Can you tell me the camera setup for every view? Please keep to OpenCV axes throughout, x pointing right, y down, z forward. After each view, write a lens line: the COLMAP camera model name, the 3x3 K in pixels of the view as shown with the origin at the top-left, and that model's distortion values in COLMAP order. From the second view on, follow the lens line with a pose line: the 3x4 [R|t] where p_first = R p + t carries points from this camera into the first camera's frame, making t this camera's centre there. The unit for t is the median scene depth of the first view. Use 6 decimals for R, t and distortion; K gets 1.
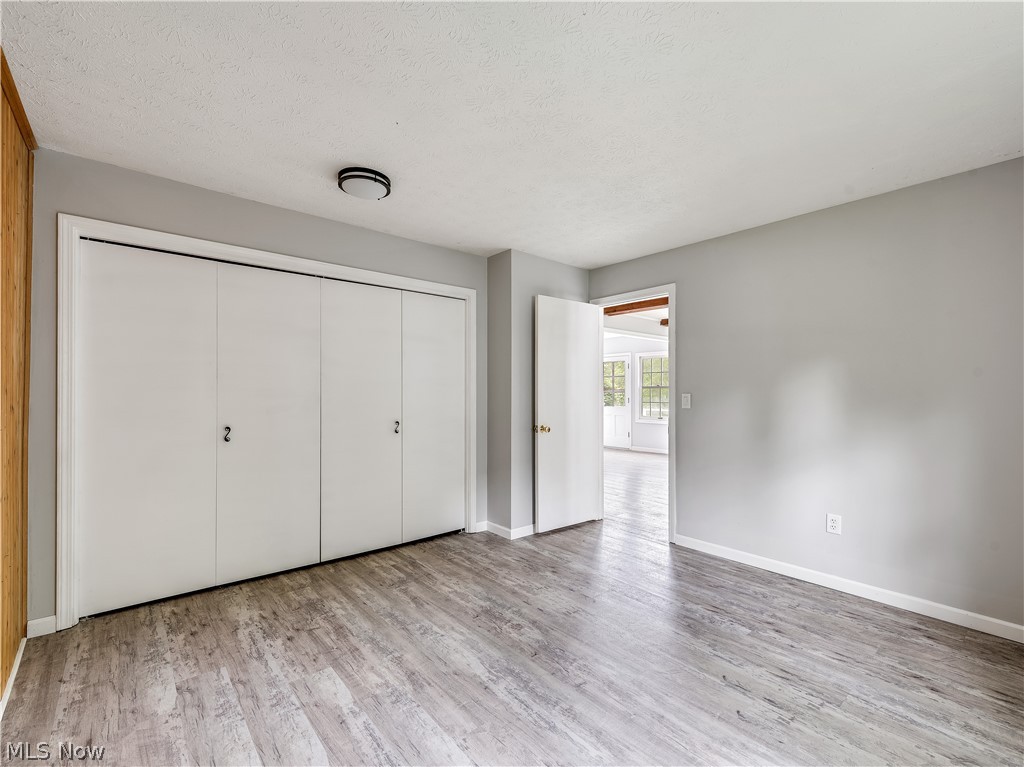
lens RADIAL K [[456.8, 0, 511.3], [0, 456.8, 386.5], [0, 0, 1]] dist [0.016846, -0.004610]
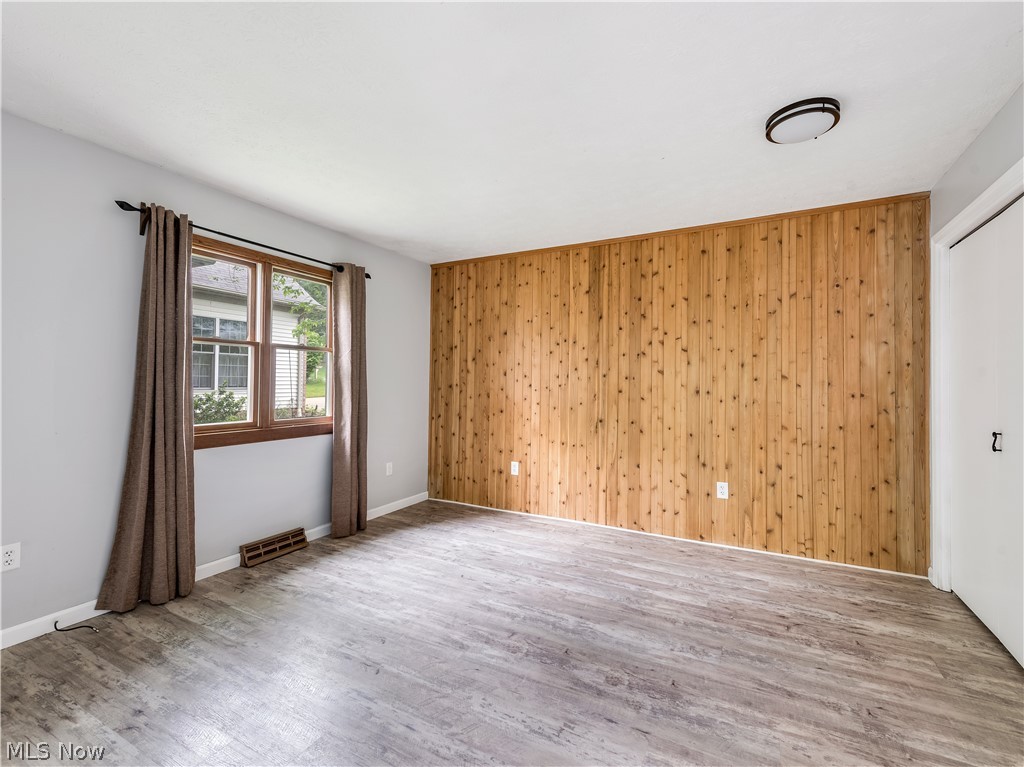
lens RADIAL K [[456.8, 0, 513.2], [0, 456.8, 381.0], [0, 0, 1]] dist [0.016846, -0.004610]
pose [[-0.929631, -0.012946, -0.368264, 0.482161], [-0.007869, 0.999852, -0.015286, 0.026812], [0.368407, -0.011313, -0.929596, 1.728753]]
